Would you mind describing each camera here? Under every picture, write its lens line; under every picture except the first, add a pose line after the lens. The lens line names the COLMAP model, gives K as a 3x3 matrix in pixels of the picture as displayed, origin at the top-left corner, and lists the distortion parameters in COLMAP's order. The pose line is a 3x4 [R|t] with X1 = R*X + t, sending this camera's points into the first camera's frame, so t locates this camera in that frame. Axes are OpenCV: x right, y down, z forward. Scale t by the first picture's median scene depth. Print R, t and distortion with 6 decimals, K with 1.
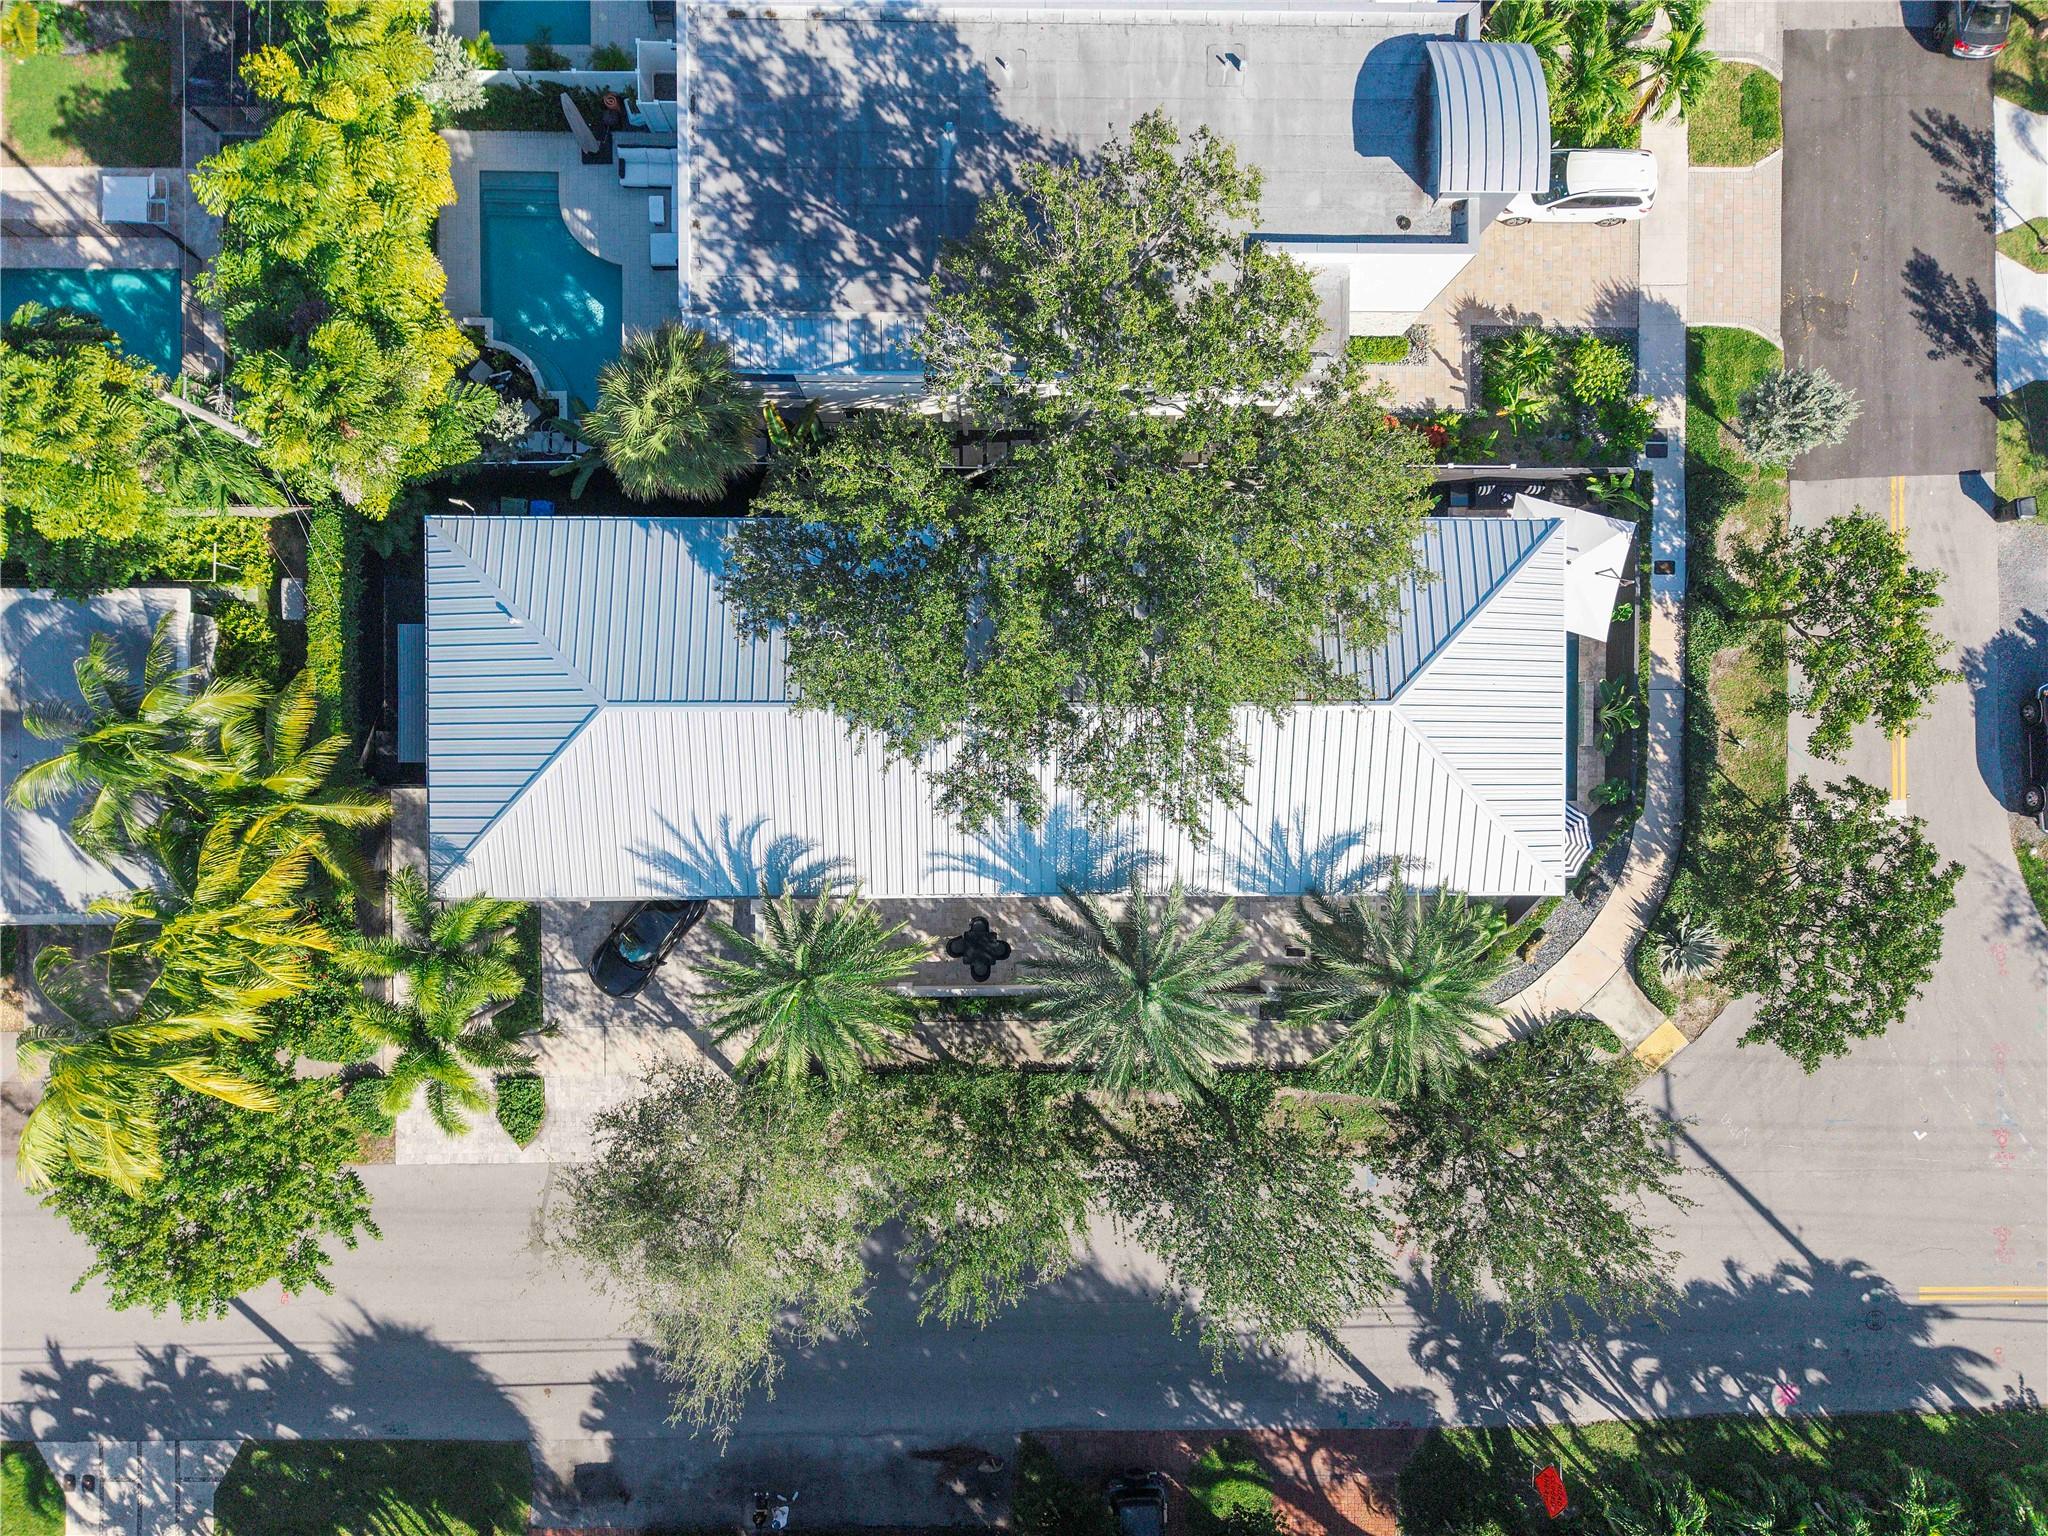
lens RADIAL K [[1413.6, 0, 1027.9], [0, 1413.6, 778.2], [0, 0, 1]] dist [0.006833, -0.001311]
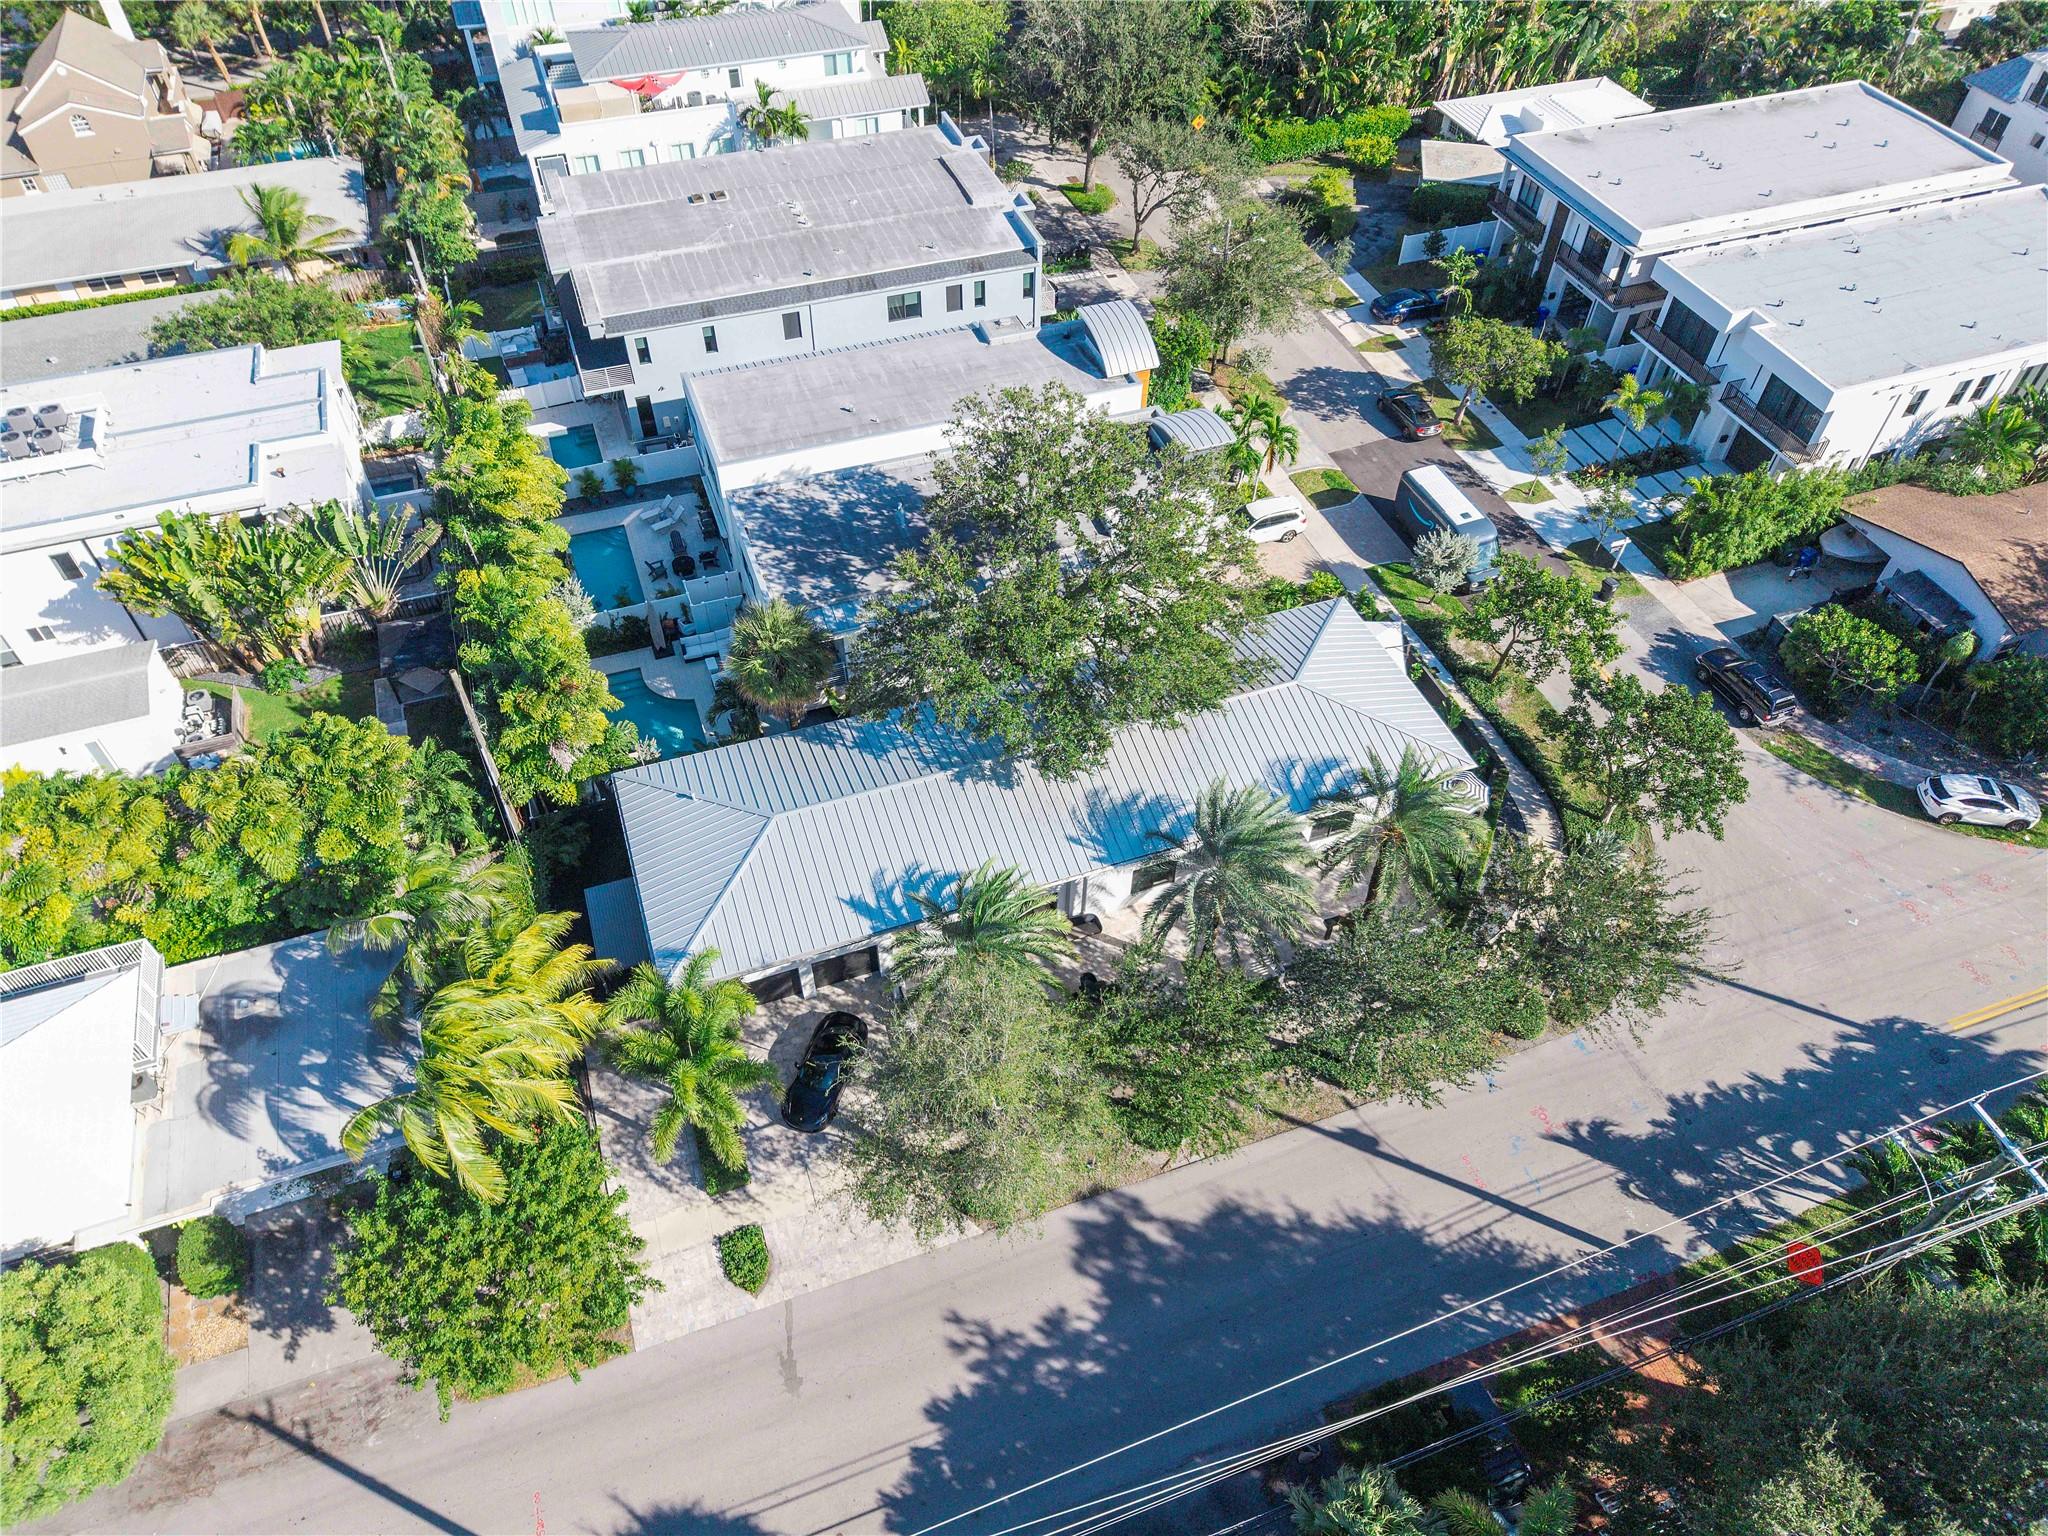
lens RADIAL K [[1413.6, 0, 1033.0], [0, 1413.6, 769.2], [0, 0, 1]] dist [0.006833, -0.001311]
pose [[0.938411, -0.259357, 0.228295, -0.301658], [0.345335, 0.682362, -0.644302, 0.728487], [0.011324, 0.683459, 0.729901, -0.005917]]
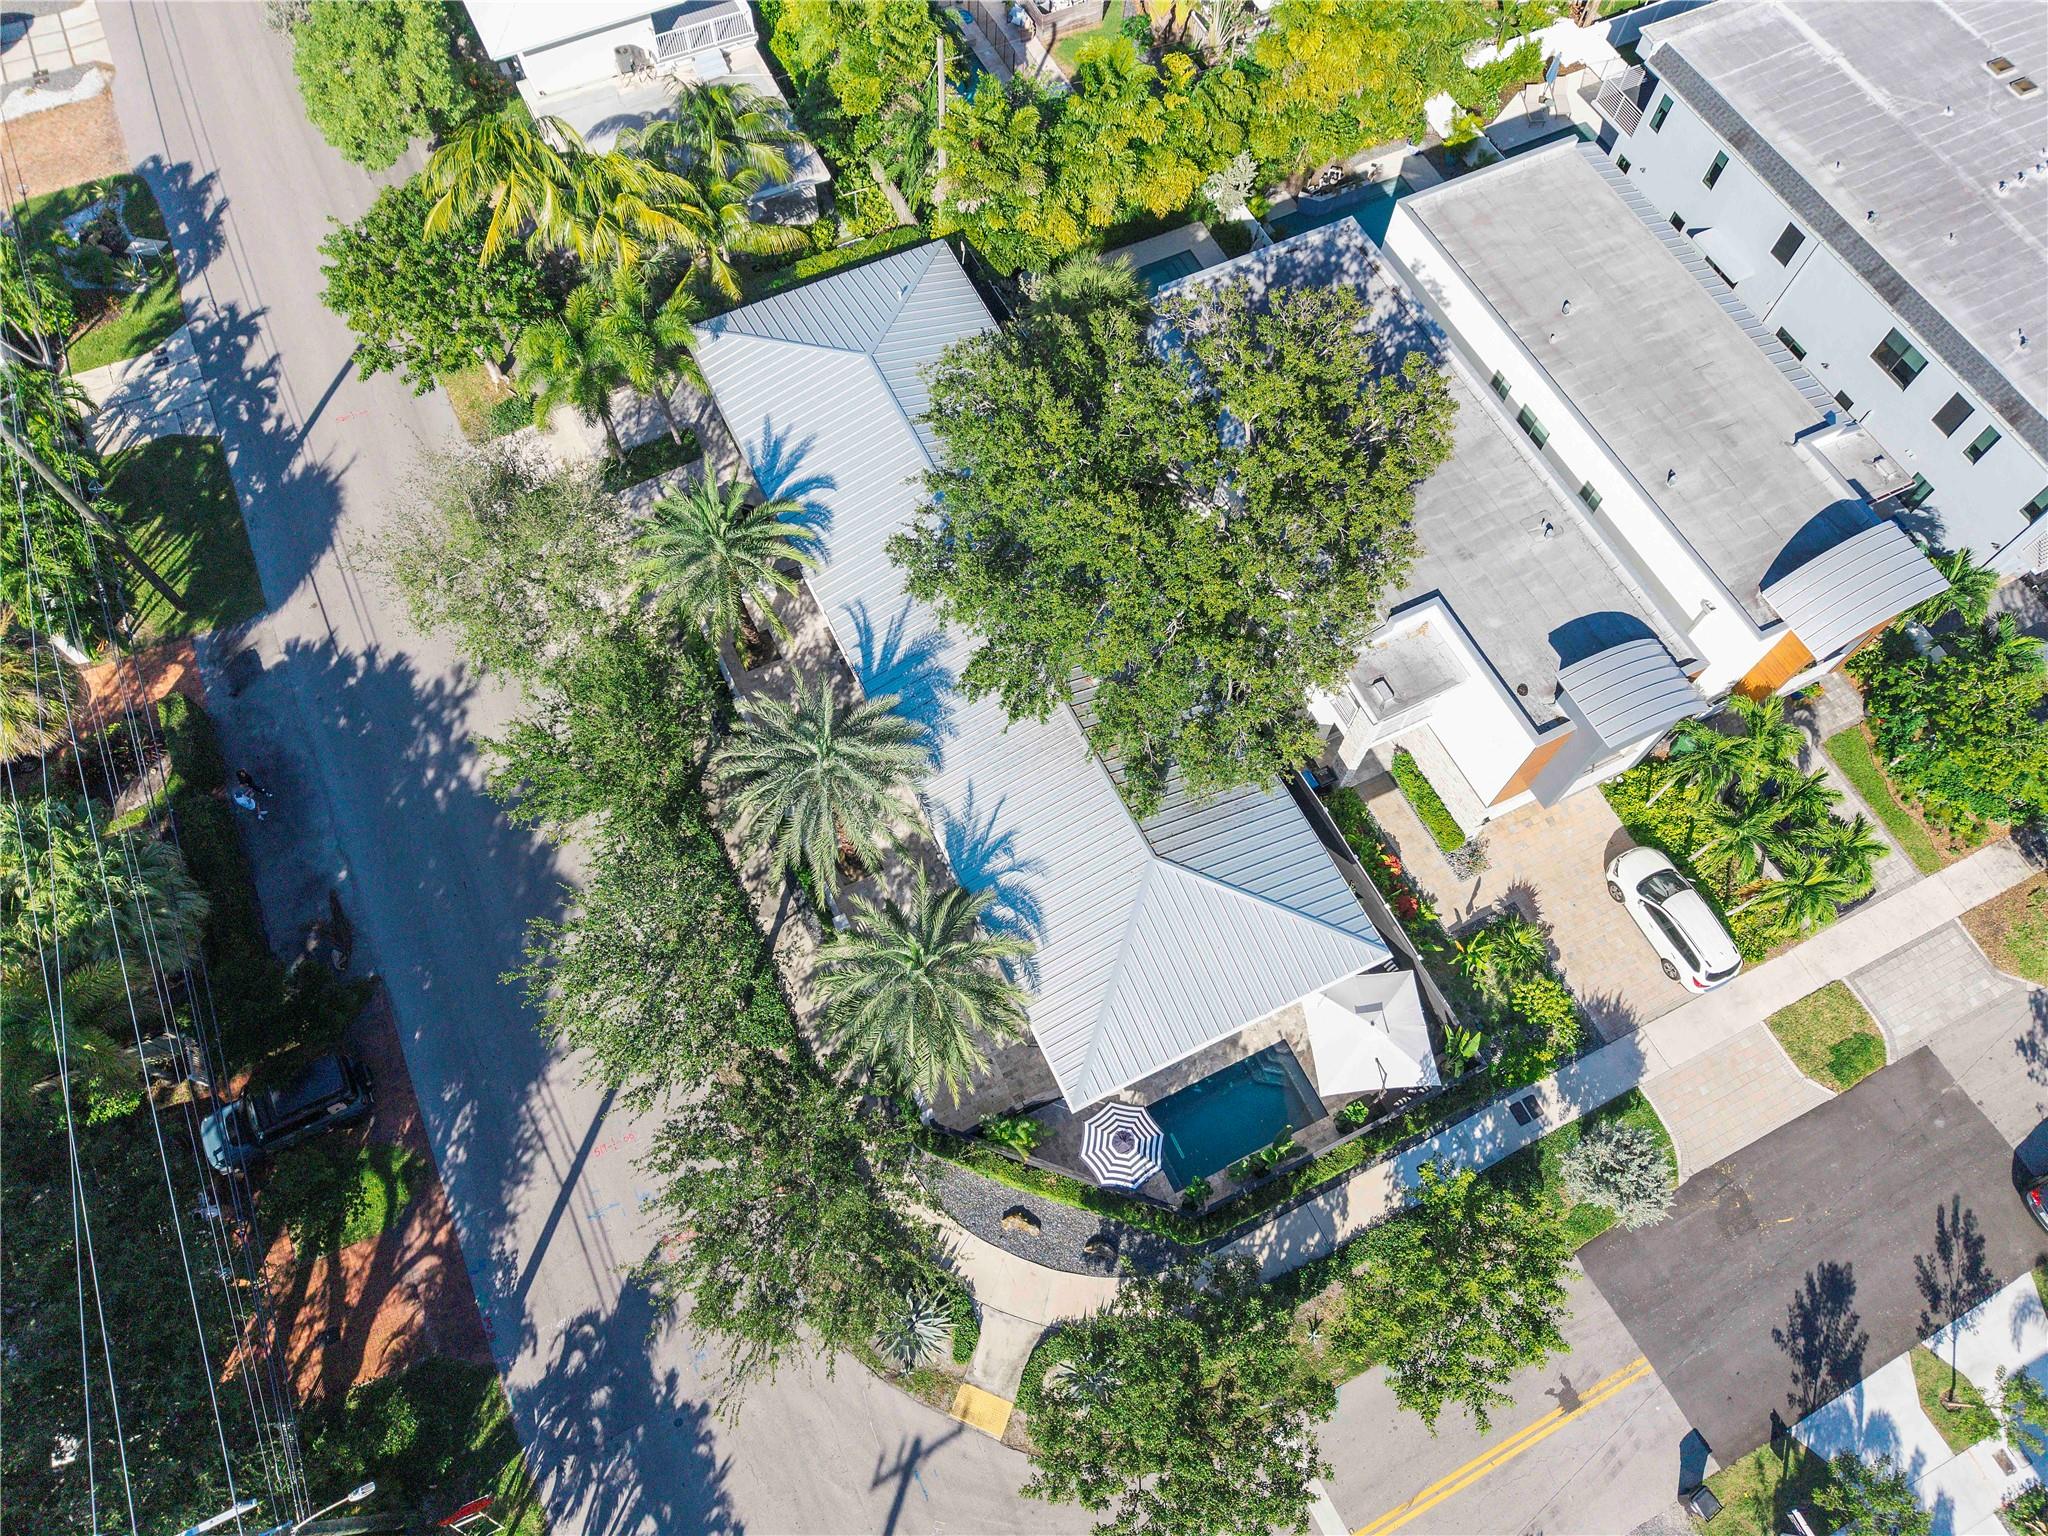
lens RADIAL K [[1413.6, 0, 1027.1], [0, 1413.6, 758.1], [0, 0, 1]] dist [0.006833, -0.001311]
pose [[0.438901, 0.799101, -0.410857, 0.503497], [-0.898301, 0.379787, -0.220946, 0.208106], [-0.020520, 0.466047, 0.884522, 0.006128]]
